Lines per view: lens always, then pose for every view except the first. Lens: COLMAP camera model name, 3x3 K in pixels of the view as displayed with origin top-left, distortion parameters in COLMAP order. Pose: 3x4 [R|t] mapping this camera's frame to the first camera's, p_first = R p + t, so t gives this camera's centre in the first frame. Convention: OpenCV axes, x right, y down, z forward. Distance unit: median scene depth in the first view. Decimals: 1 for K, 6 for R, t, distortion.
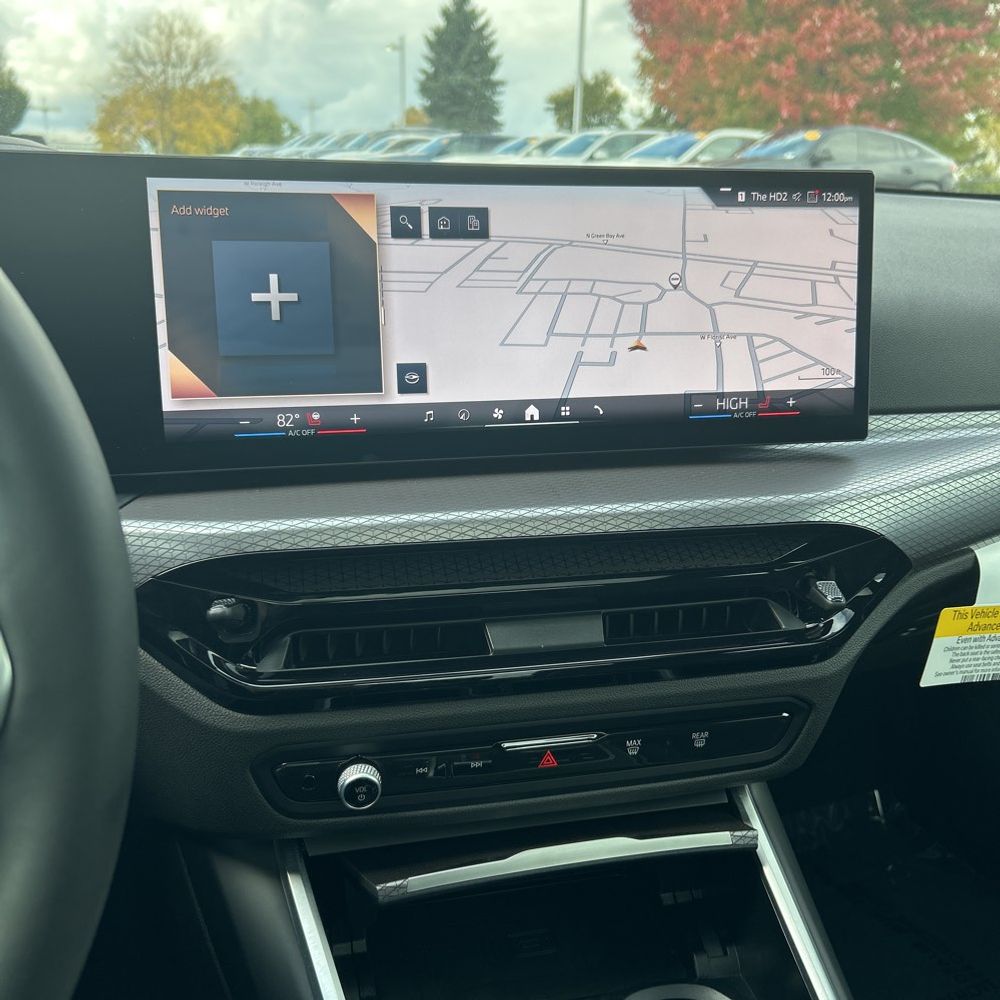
lens RADIAL K [[1007.7, 0, 488.3], [0, 1007.7, 496.8], [0, 0, 1]] dist [-0.003262, 0.018320]
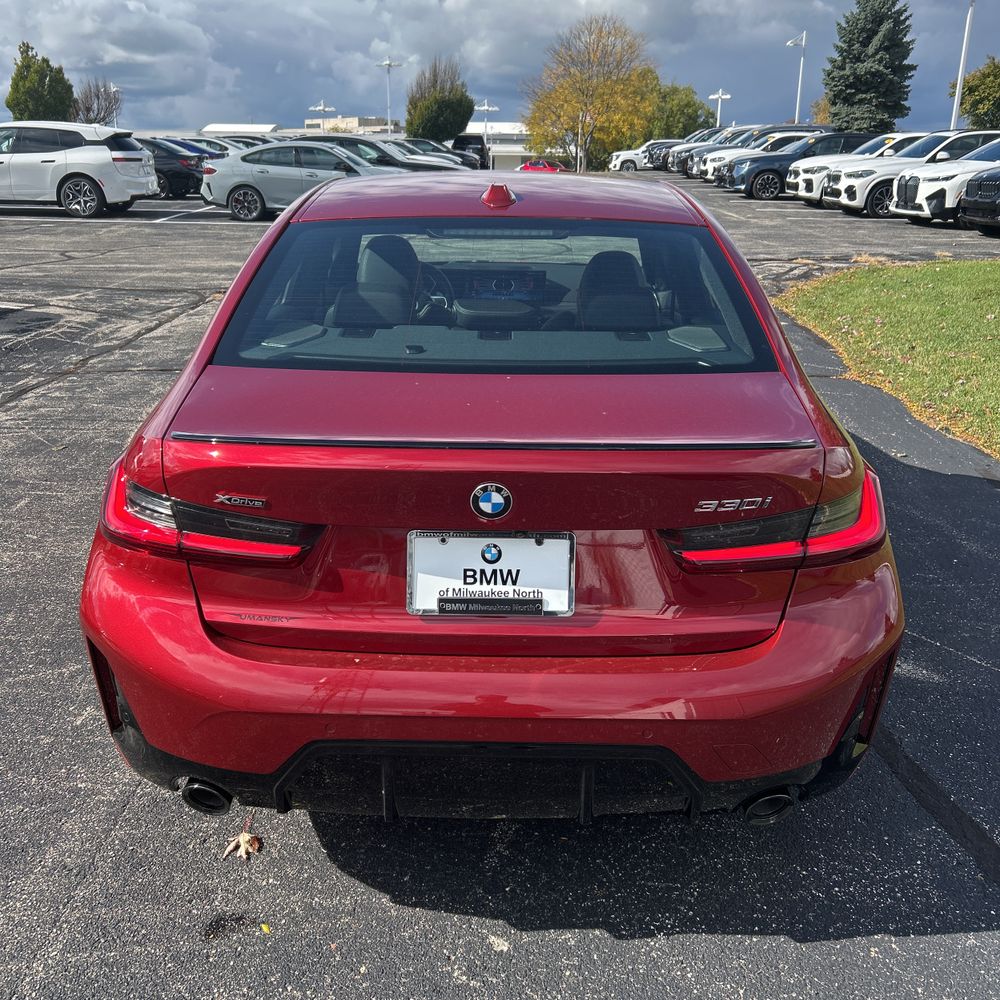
lens RADIAL K [[1007.7, 0, 488.3], [0, 1007.7, 496.8], [0, 0, 1]] dist [-0.003262, 0.018320]
pose [[0.924084, 0.099953, -0.368888, 0.088951], [-0.093572, 0.994990, 0.035198, 0.035199], [0.370558, 0.001992, 0.928807, -0.187178]]
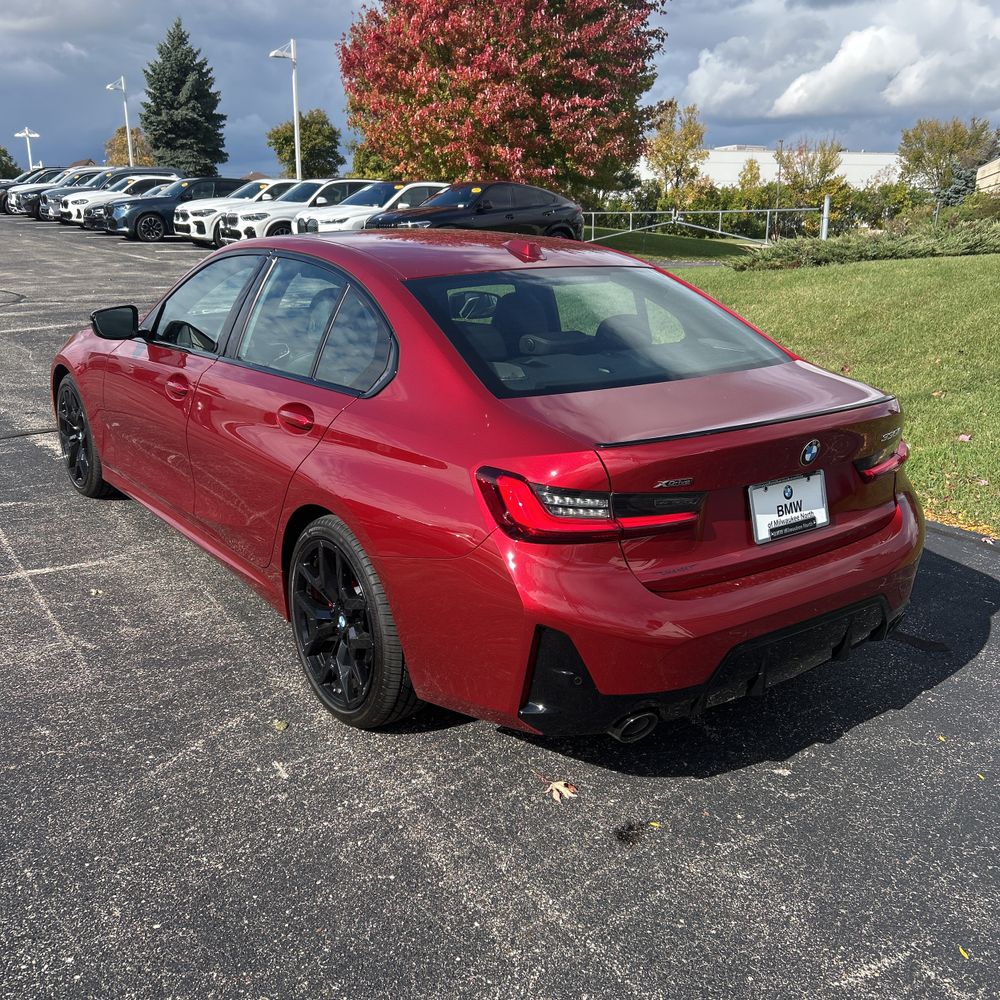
lens RADIAL K [[1007.4, 0, 500.0], [0, 1007.4, 500.0], [0, 0, 1]] dist [-0.005331, -0.008183]
pose [[0.963852, -0.090107, 0.250738, -0.020854], [0.092531, 0.995708, 0.002130, 0.040995], [-0.249854, 0.021148, 0.968053, -0.224581]]
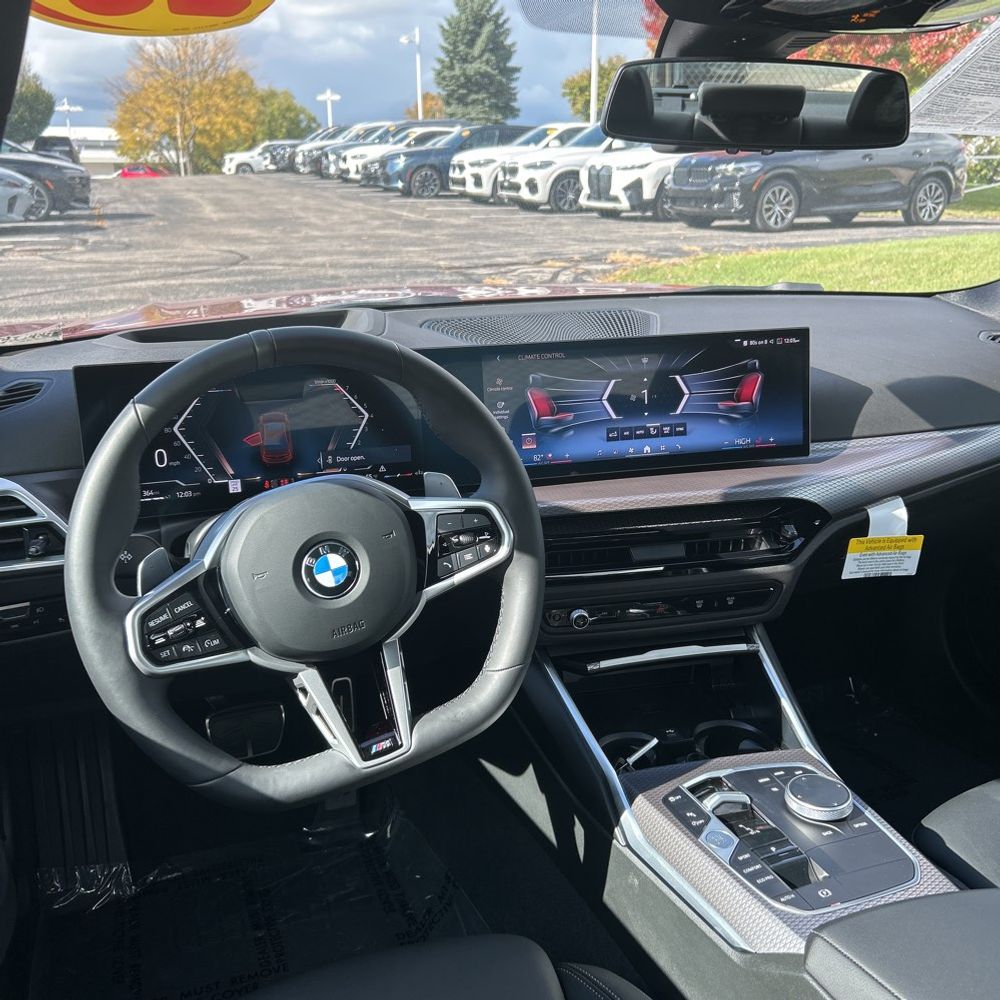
lens RADIAL K [[1007.7, 0, 488.3], [0, 1007.7, 496.8], [0, 0, 1]] dist [-0.003262, 0.018320]
pose [[0.999365, -0.025859, -0.024510, -0.006405], [0.026240, 0.999538, 0.015359, -0.000655], [0.024102, -0.015992, 0.999582, -0.029881]]
